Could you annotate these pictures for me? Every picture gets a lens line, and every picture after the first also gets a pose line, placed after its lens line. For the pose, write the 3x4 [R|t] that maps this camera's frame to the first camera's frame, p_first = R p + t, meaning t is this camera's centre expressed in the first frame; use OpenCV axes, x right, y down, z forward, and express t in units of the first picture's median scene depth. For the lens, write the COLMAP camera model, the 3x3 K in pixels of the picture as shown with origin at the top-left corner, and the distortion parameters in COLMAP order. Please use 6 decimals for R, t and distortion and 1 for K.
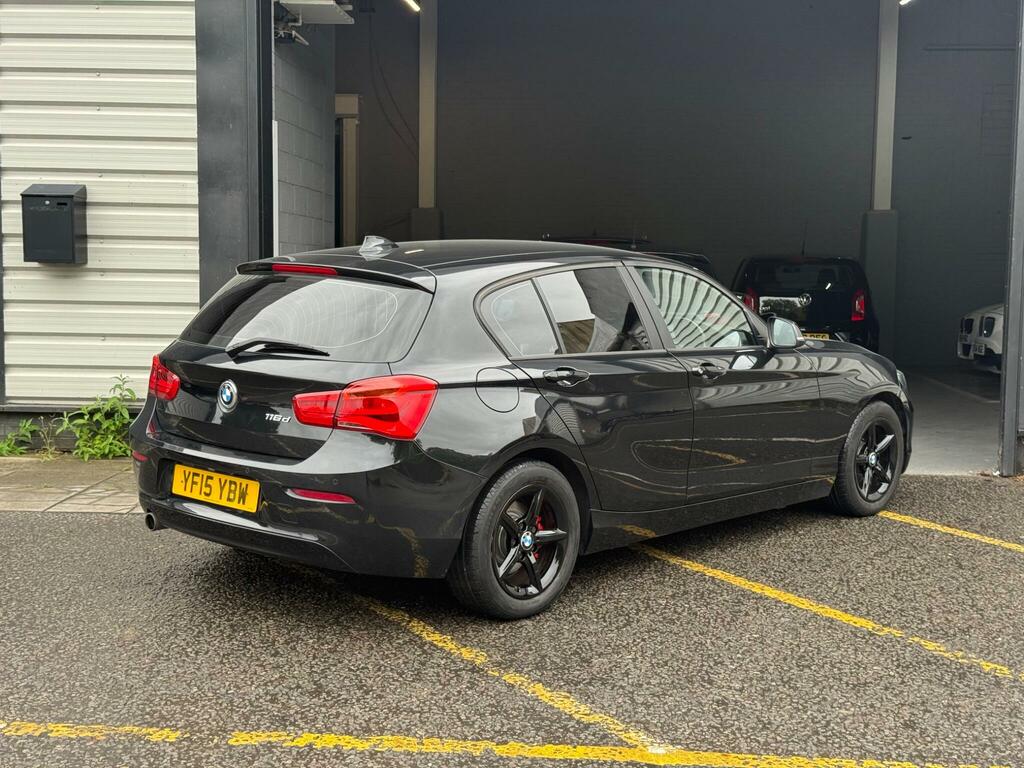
lens RADIAL K [[1427.8, 0, 509.8], [0, 1427.8, 393.8], [0, 0, 1]] dist [0.112025, 0.000000]
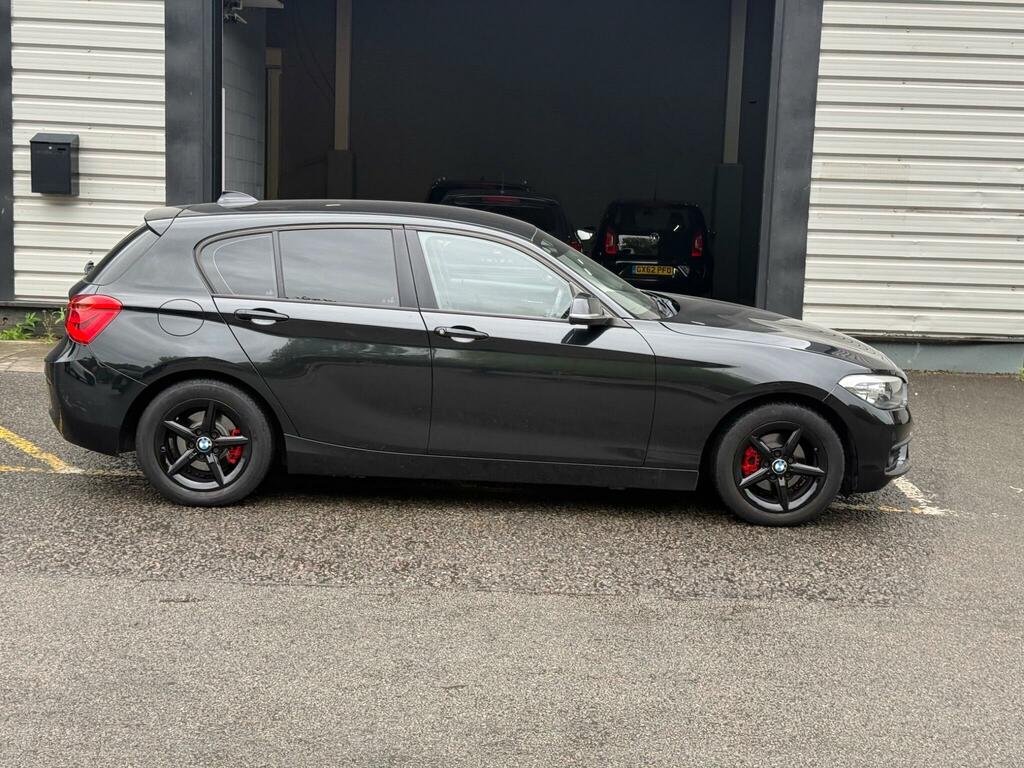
lens RADIAL K [[1427.8, 0, 512.4], [0, 1427.8, 384.6], [0, 0, 1]] dist [0.112025, 0.000000]
pose [[0.997975, 0.016122, 0.061523, 0.030951], [-0.018410, 0.999153, 0.036799, 0.035487], [-0.060878, -0.037857, 0.997427, -0.456168]]
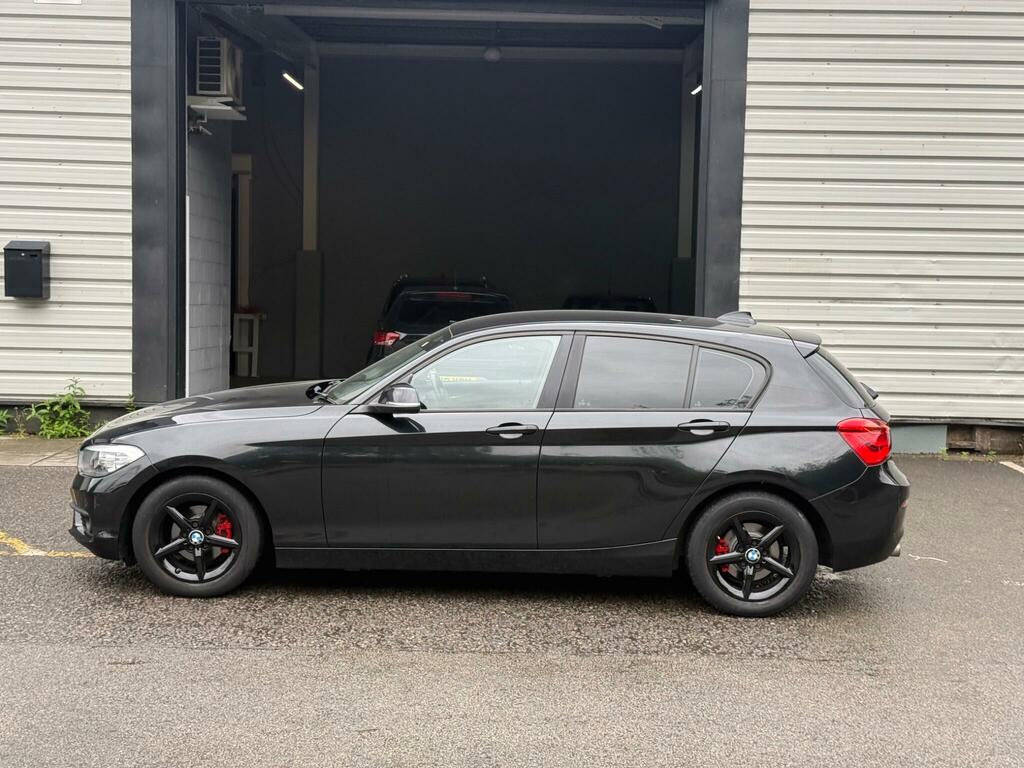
lens RADIAL K [[1427.8, 0, 503.3], [0, 1427.8, 394.2], [0, 0, 1]] dist [0.112025, 0.000000]
pose [[0.997775, 0.004351, 0.066529, 0.067570], [-0.002897, 0.999755, -0.021931, 0.042128], [-0.066608, 0.021690, 0.997543, -0.550797]]
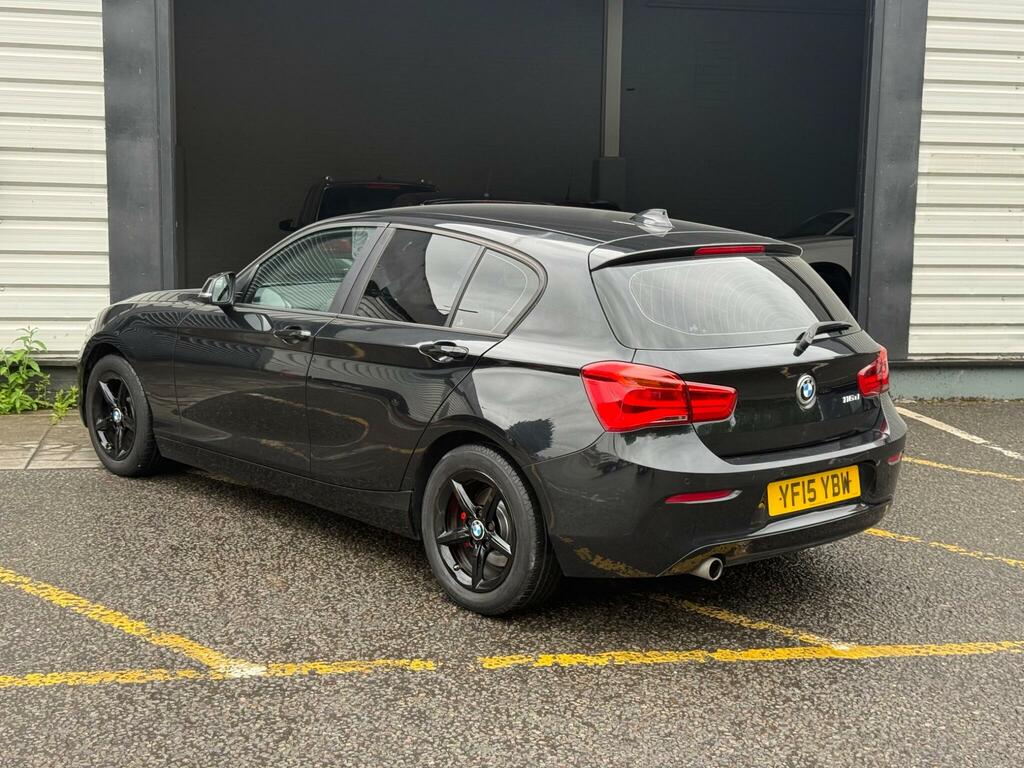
lens RADIAL K [[1427.8, 0, 501.1], [0, 1427.8, 390.2], [0, 0, 1]] dist [0.112025, 0.000000]
pose [[0.964956, -0.028841, 0.260822, -0.285057], [0.017630, 0.998822, 0.045219, -0.011567], [-0.261818, -0.039036, 0.964327, -0.030717]]
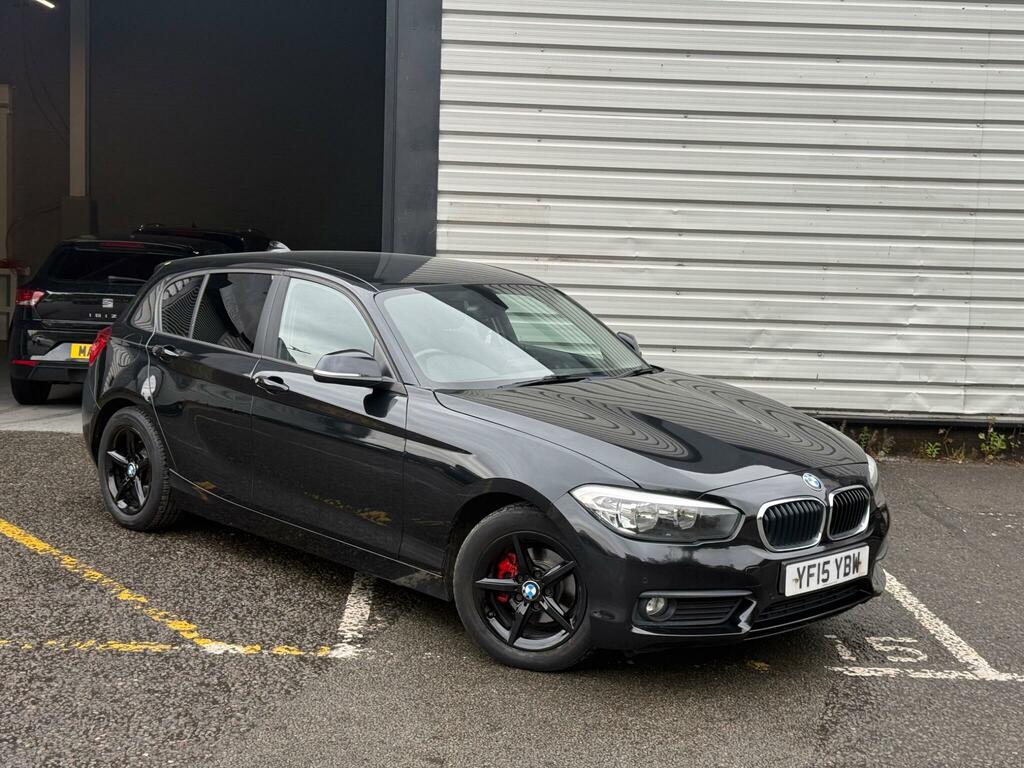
lens RADIAL K [[1427.8, 0, 508.4], [0, 1427.8, 398.5], [0, 0, 1]] dist [0.112025, 0.000000]
pose [[0.994793, 0.012265, 0.101179, 0.415385], [-0.012830, 0.999906, 0.004935, 0.018674], [-0.101109, -0.006207, 0.994856, -0.210879]]
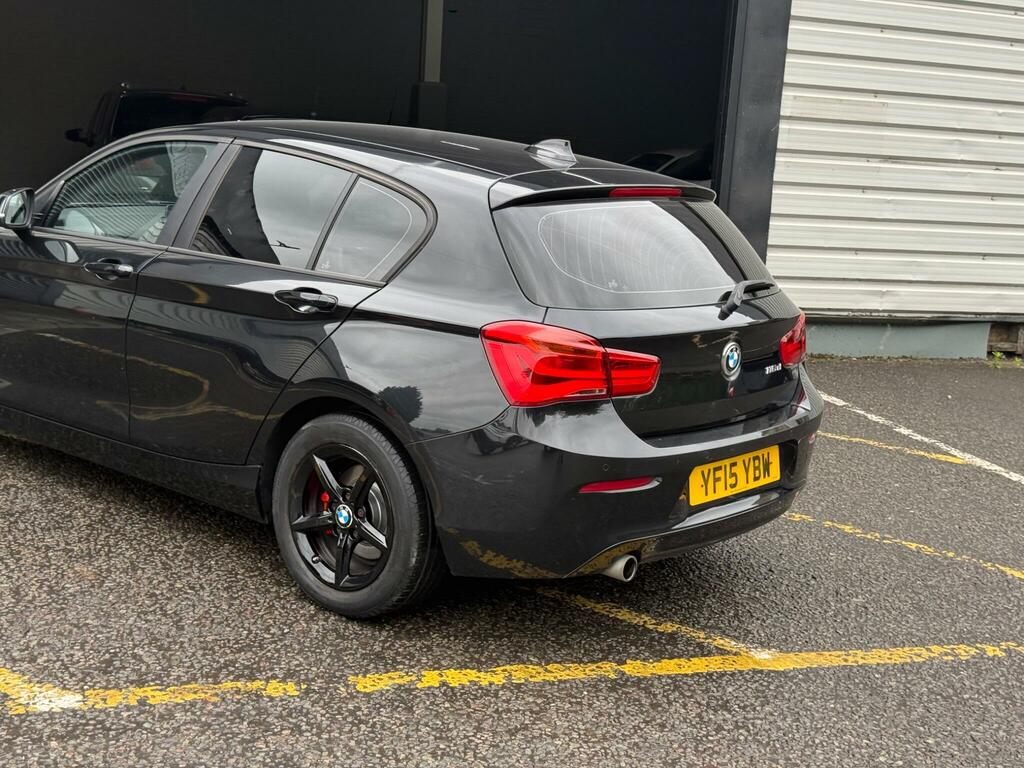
lens RADIAL K [[1427.8, 0, 510.2], [0, 1427.8, 396.1], [0, 0, 1]] dist [0.112025, 0.000000]
pose [[0.914290, -0.020787, 0.404526, -0.288872], [-0.020287, 0.995079, 0.096983, -0.018944], [-0.404551, -0.096877, 0.909370, 0.099662]]
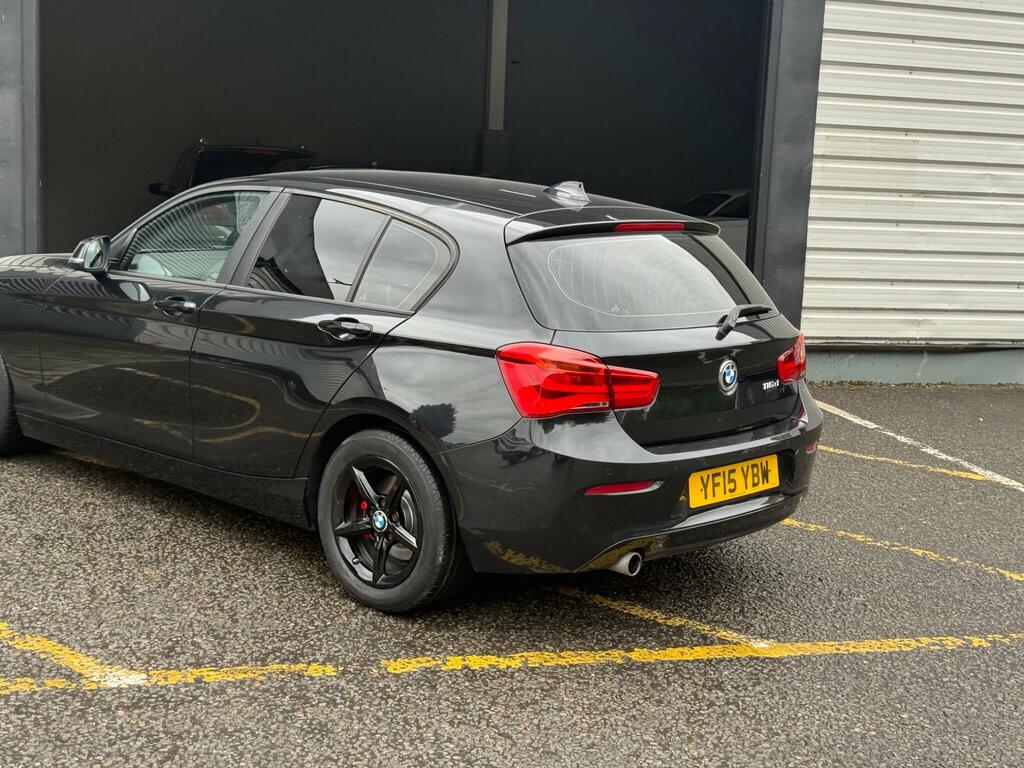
lens RADIAL K [[1427.8, 0, 518.3], [0, 1427.8, 384.2], [0, 0, 1]] dist [0.112025, 0.000000]
pose [[0.933372, -0.019189, 0.358397, -0.289219], [-0.002353, 0.998221, 0.059572, -0.012948], [-0.358903, -0.056446, 0.931667, 0.022441]]
